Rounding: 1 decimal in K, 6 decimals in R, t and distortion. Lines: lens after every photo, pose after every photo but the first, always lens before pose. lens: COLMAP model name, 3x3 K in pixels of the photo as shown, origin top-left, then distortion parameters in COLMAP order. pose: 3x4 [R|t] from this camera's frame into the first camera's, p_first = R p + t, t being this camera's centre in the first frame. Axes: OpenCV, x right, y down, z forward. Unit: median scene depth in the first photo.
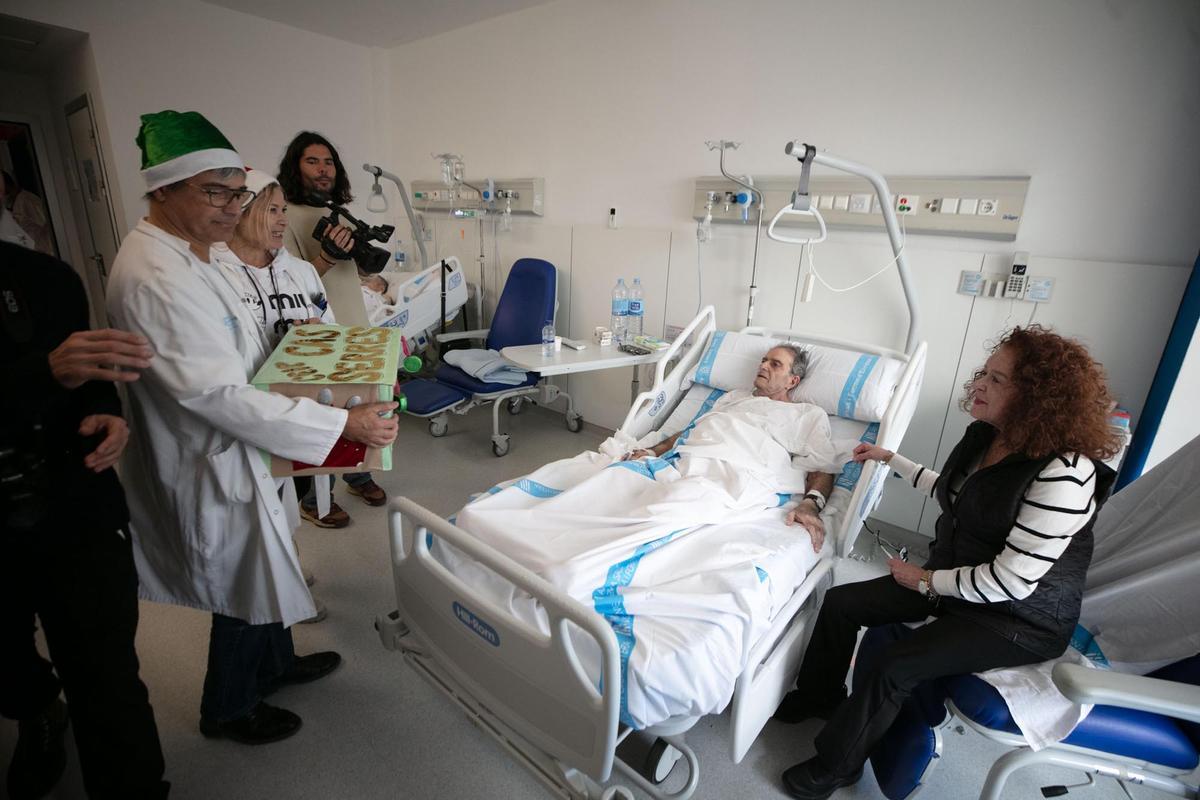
lens RADIAL K [[538.8, 0, 602.4], [0, 538.8, 395.7], [0, 0, 1]] dist [-0.031674, 0.000817]
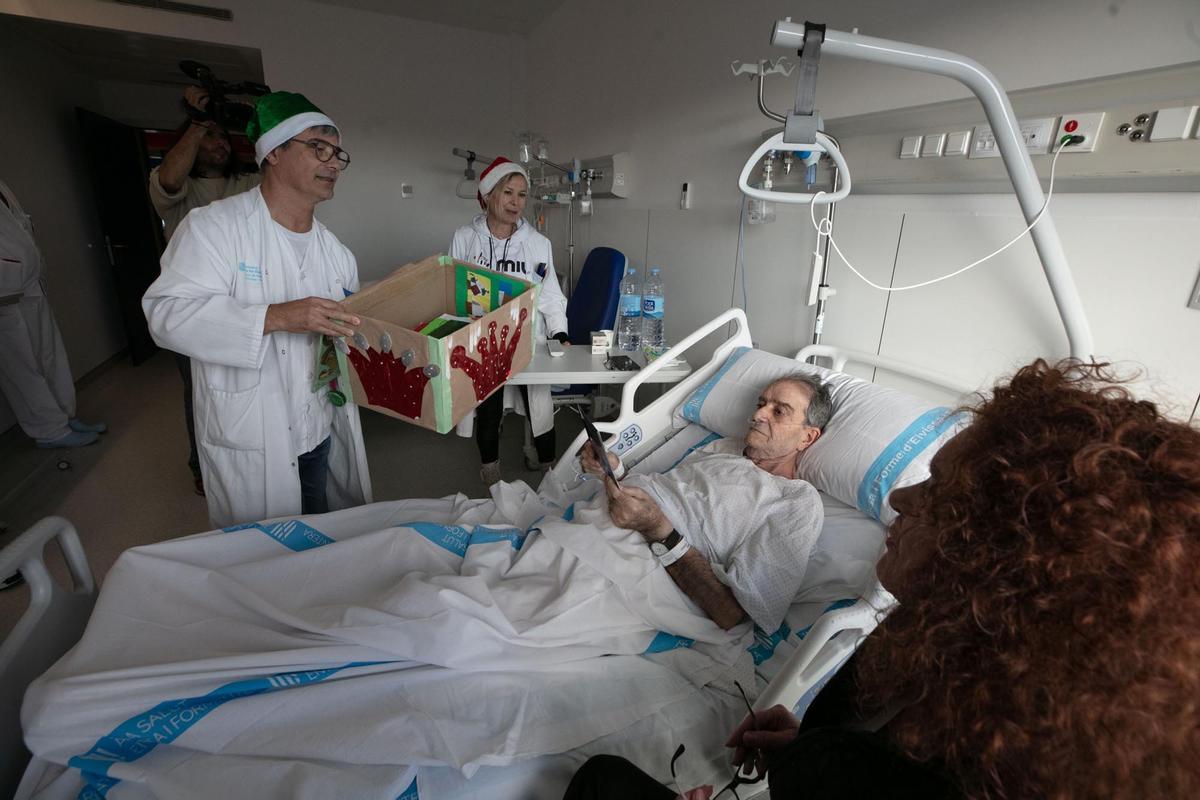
lens RADIAL K [[538.8, 0, 602.4], [0, 538.8, 395.7], [0, 0, 1]] dist [-0.031674, 0.000817]
pose [[0.911605, 0.115406, -0.394535, 0.349001], [-0.118096, 0.992847, 0.017548, -0.053517], [0.393738, 0.030596, 0.918713, 0.328962]]
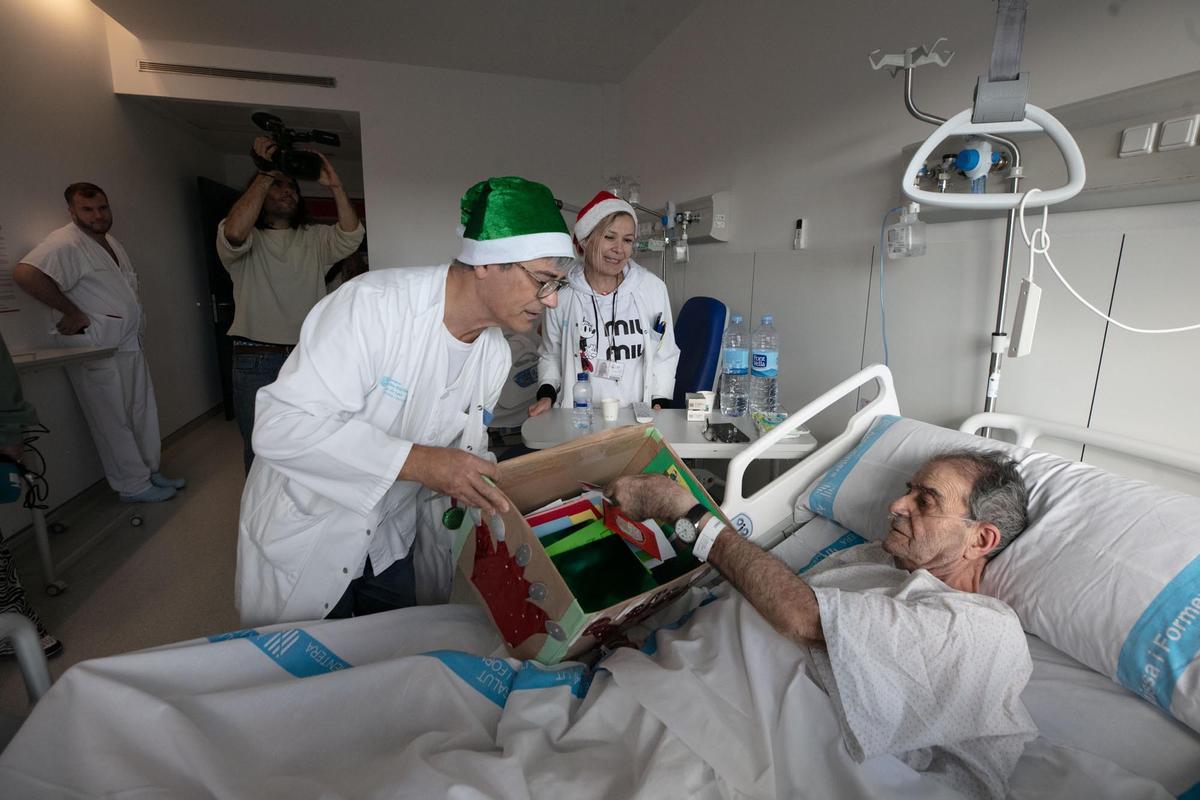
lens RADIAL K [[561.7, 0, 609.9], [0, 561.7, 392.9], [0, 0, 1]] dist [-0.033704, 0.000277]
pose [[0.838593, 0.076693, -0.539333, 0.292889], [-0.139155, 0.987352, -0.075967, -0.068361], [0.526685, 0.138756, 0.838659, 0.441741]]
